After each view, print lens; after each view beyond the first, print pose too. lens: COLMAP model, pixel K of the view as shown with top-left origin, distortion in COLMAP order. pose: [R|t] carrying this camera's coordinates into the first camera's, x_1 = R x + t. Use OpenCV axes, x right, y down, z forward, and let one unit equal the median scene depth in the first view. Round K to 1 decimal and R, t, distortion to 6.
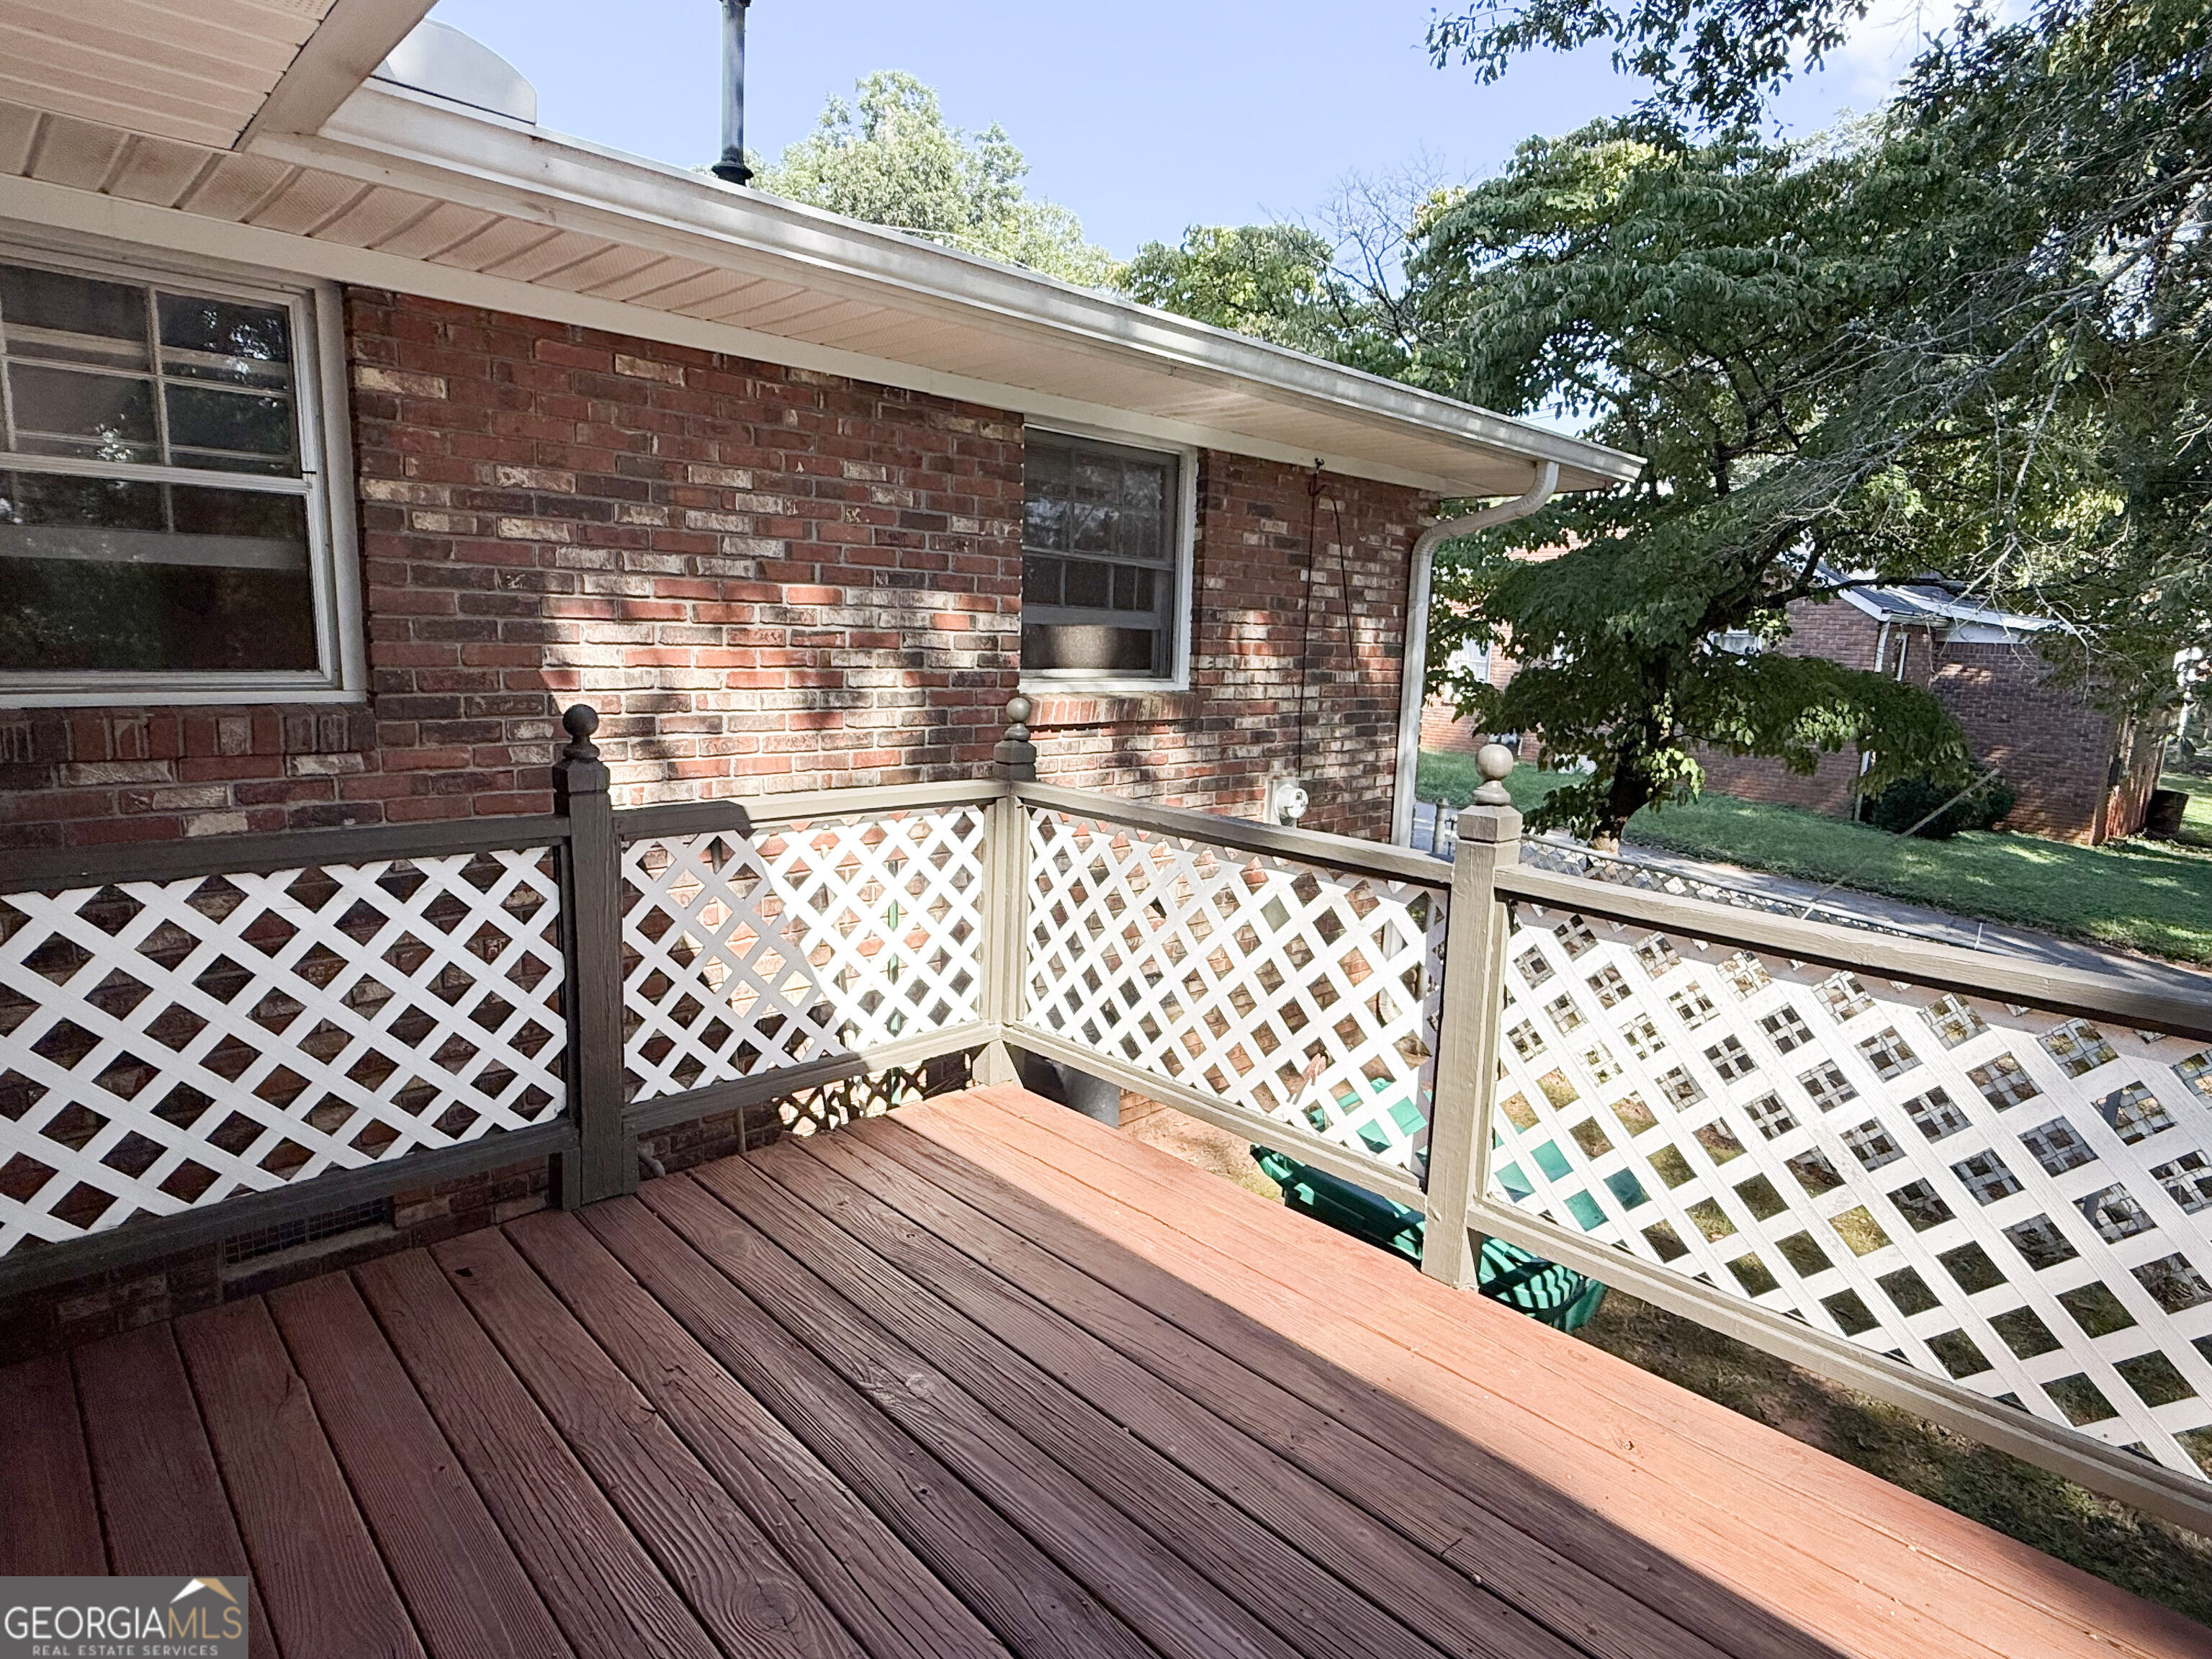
lens RADIAL K [[1206.5, 0, 1106.0], [0, 1206.5, 829.5], [0, 0, 1]] dist [-0.001037, -0.000857]
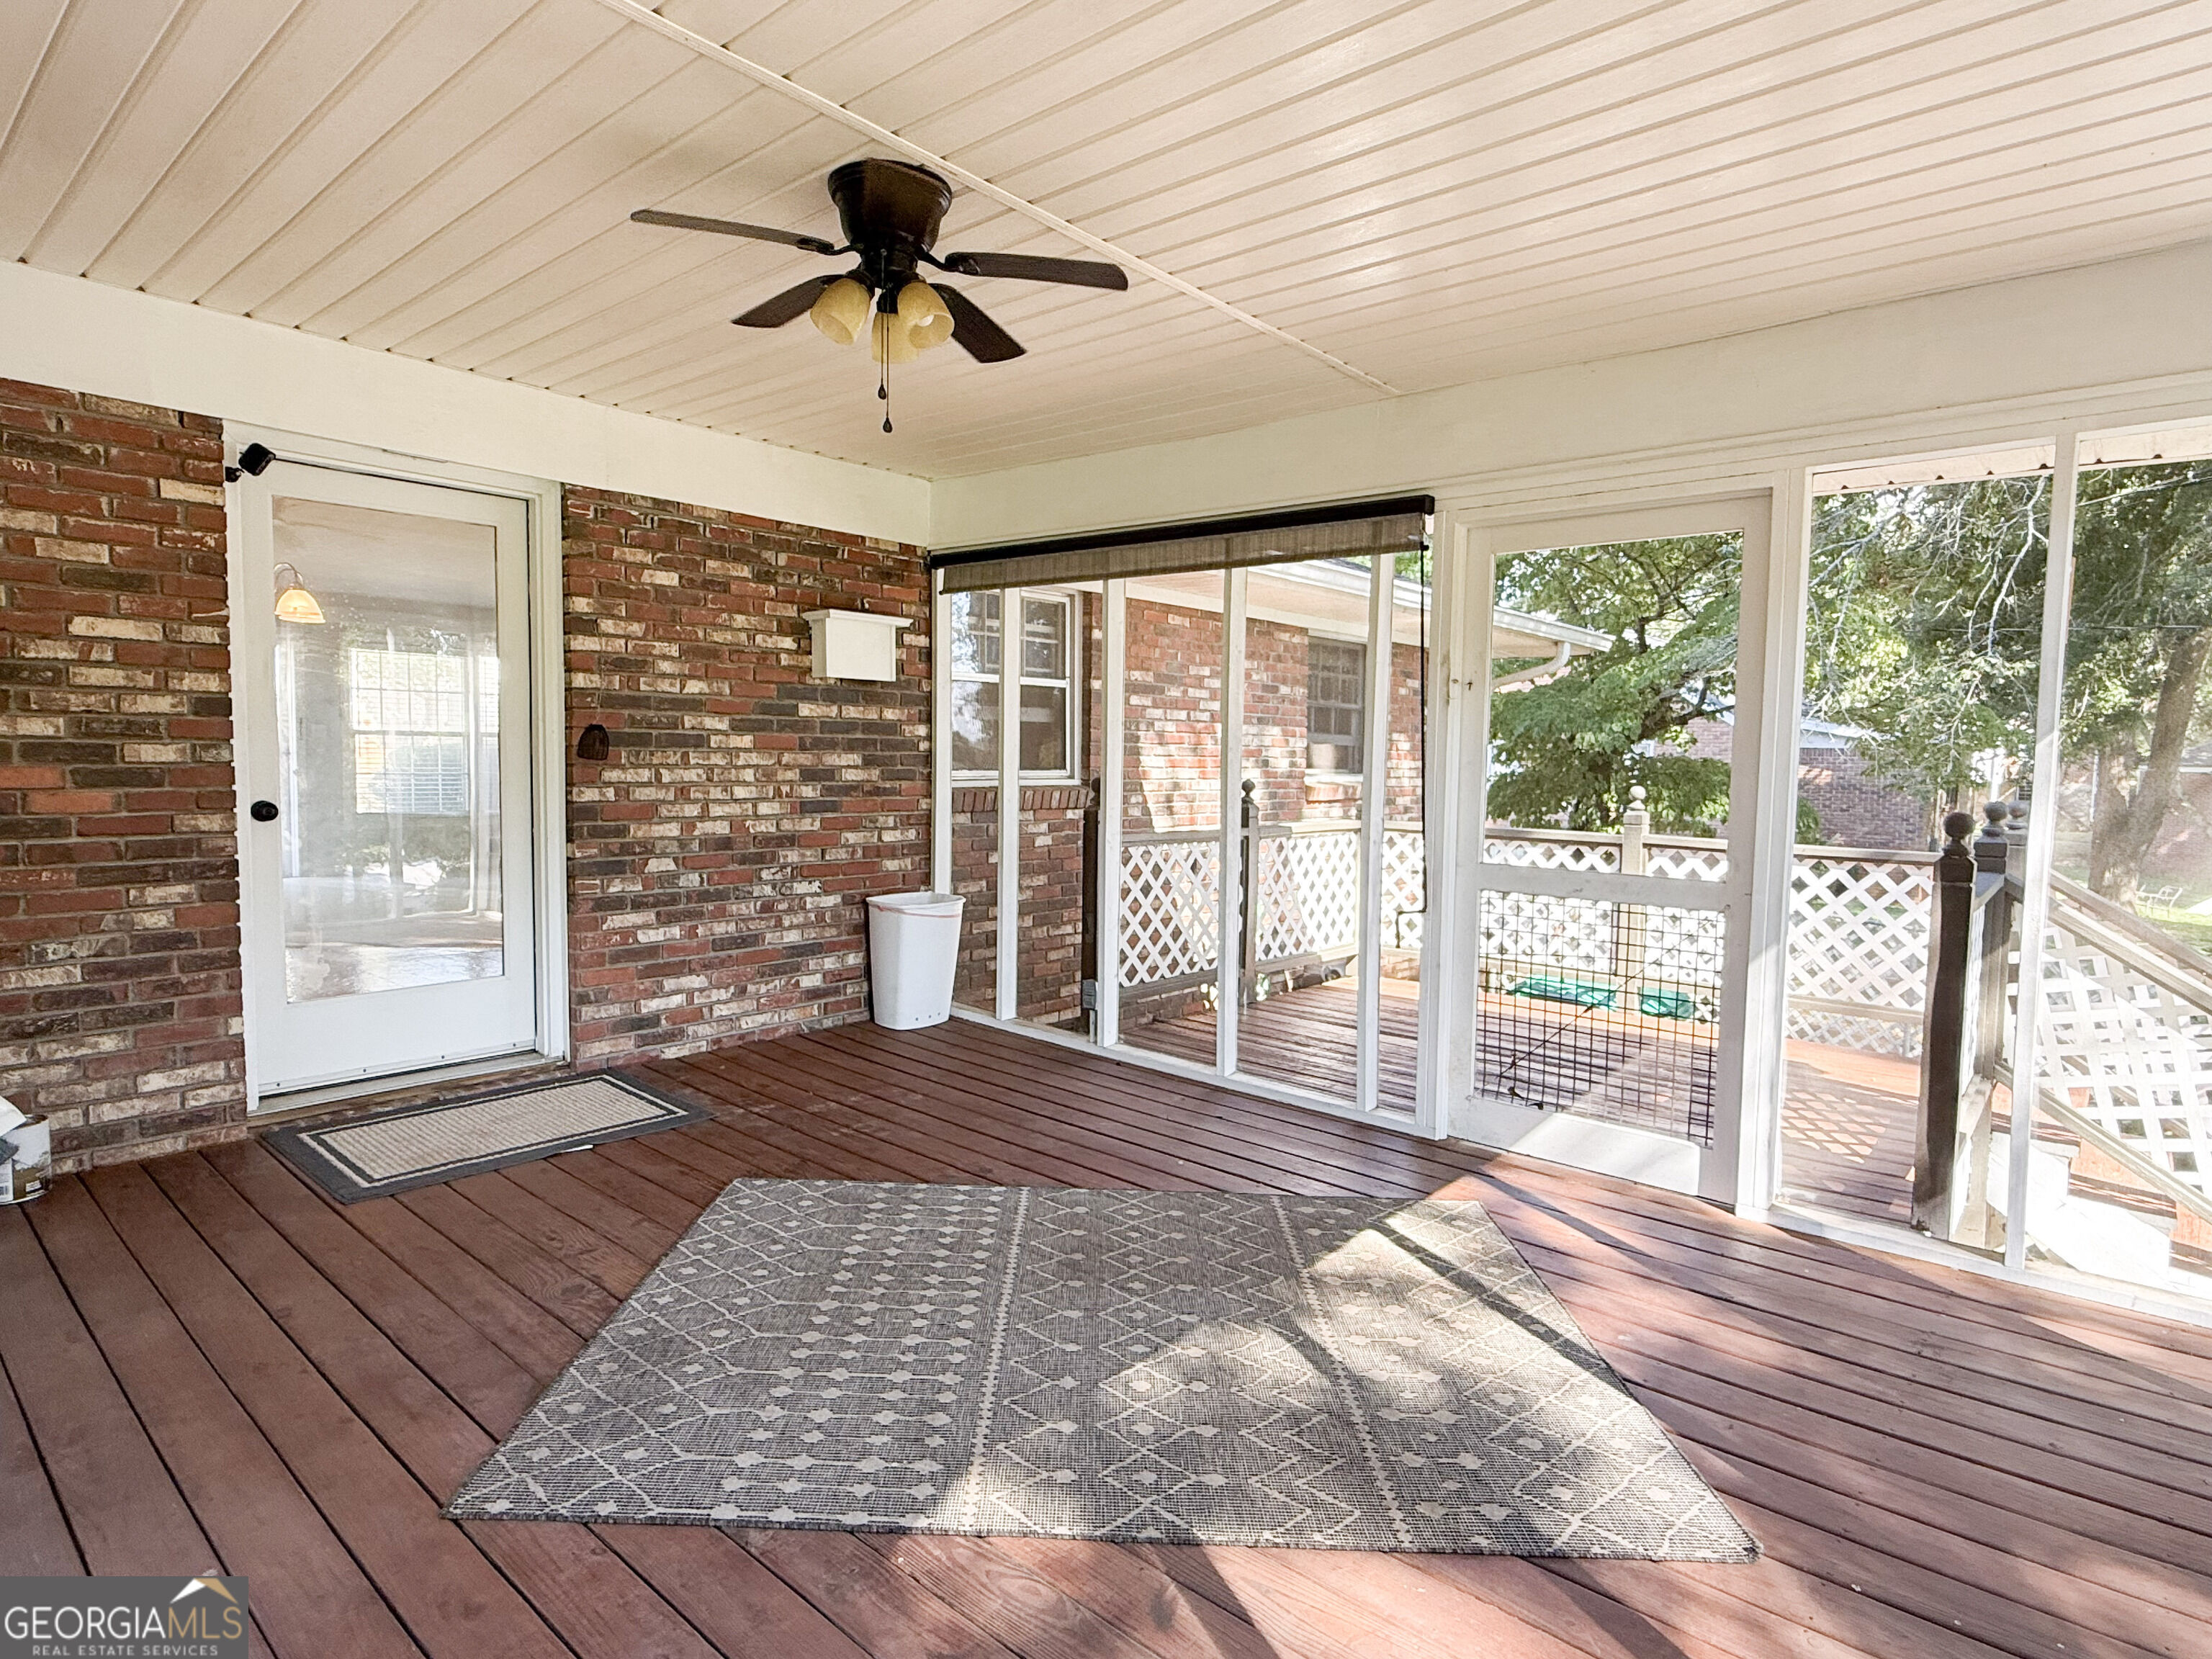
lens RADIAL K [[1206.5, 0, 1106.0], [0, 1206.5, 829.5], [0, 0, 1]] dist [-0.001037, -0.000857]
pose [[0.996041, -0.020970, 0.086390, -0.438355], [0.029291, 0.994931, -0.096201, 0.099335], [-0.083935, 0.098350, 0.991606, -0.608570]]
